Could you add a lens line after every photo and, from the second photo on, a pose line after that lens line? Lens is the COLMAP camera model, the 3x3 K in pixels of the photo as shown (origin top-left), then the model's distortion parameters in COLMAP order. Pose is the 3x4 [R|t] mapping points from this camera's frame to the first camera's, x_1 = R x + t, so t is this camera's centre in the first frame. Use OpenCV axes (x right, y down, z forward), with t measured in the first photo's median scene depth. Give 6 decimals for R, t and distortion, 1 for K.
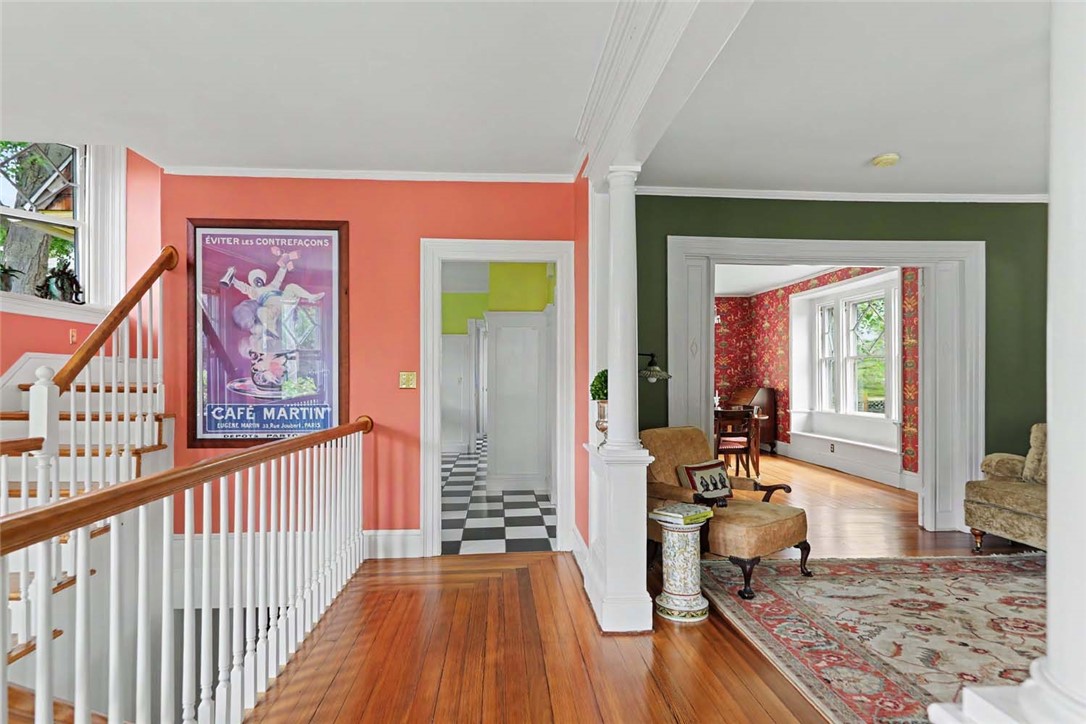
lens RADIAL K [[595.9, 0, 543.0], [0, 595.9, 362.0], [0, 0, 1]] dist [0.002487, 0.000008]
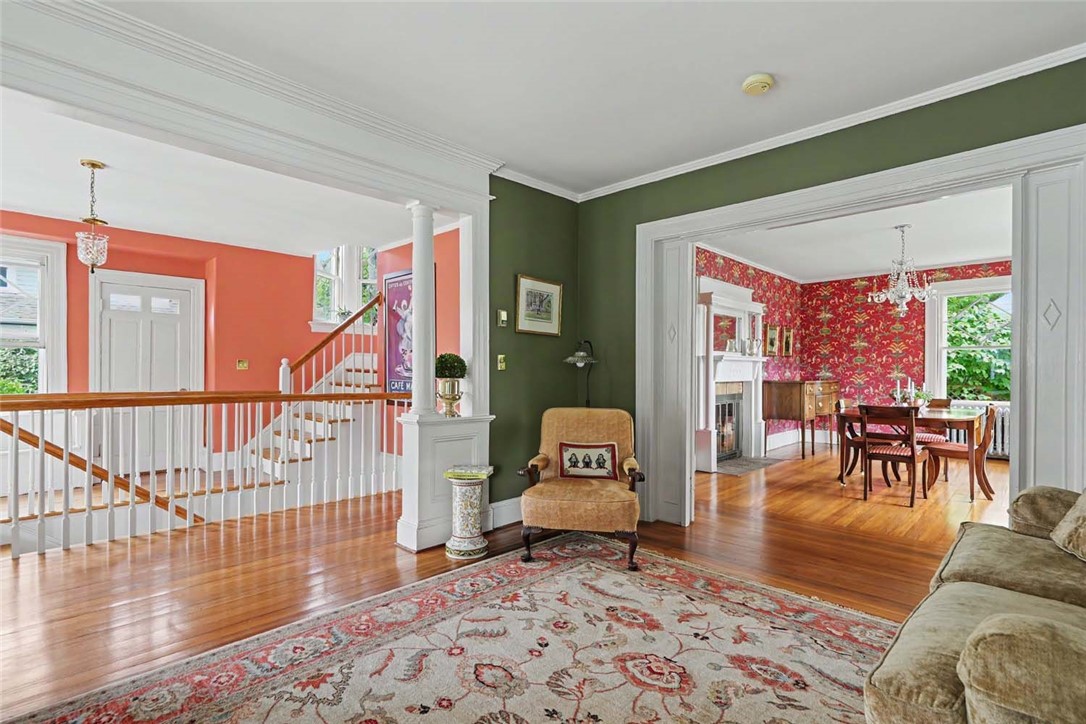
lens RADIAL K [[521.5, 0, 543.0], [0, 521.5, 362.0], [0, 0, 1]] dist [-0.001566, -0.000053]
pose [[0.667597, -0.011245, -0.744438, 1.072734], [0.009894, 0.999932, -0.006231, 0.039145], [0.744457, -0.003206, 0.667662, 0.389107]]
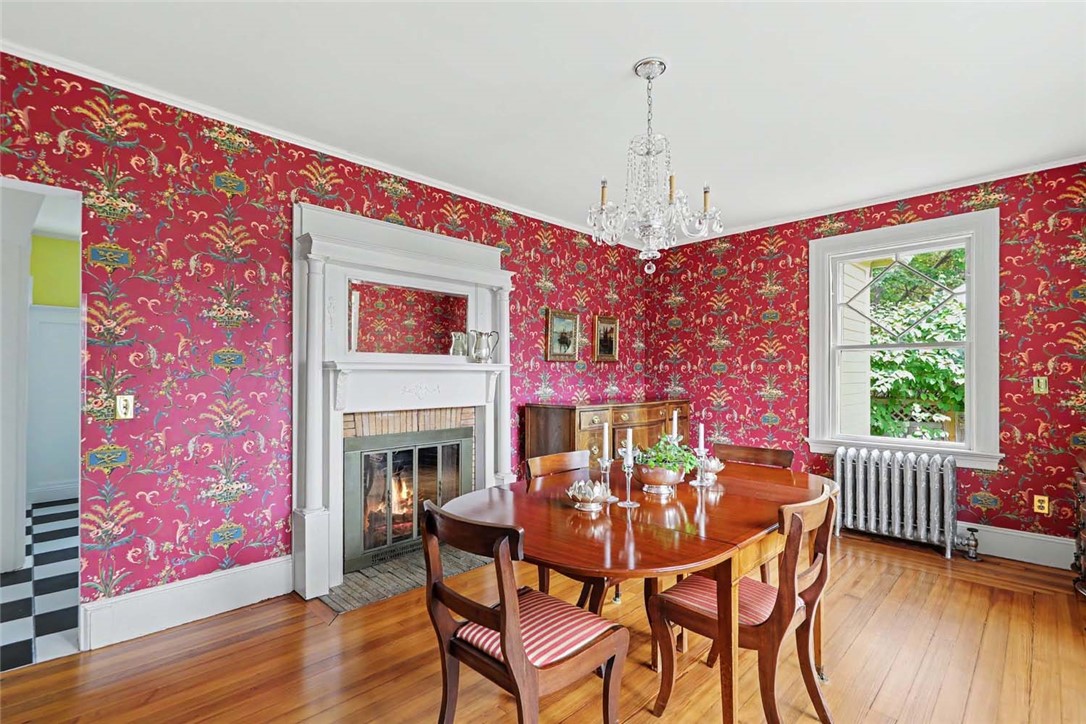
lens RADIAL K [[508.9, 0, 543.0], [0, 508.9, 362.0], [0, 0, 1]] dist [-0.001090, 0.000029]
pose [[0.657395, -0.018107, -0.753329, 1.051755], [0.010944, 0.999835, -0.014482, 0.032889], [0.753467, 0.001276, 0.657485, 1.240952]]
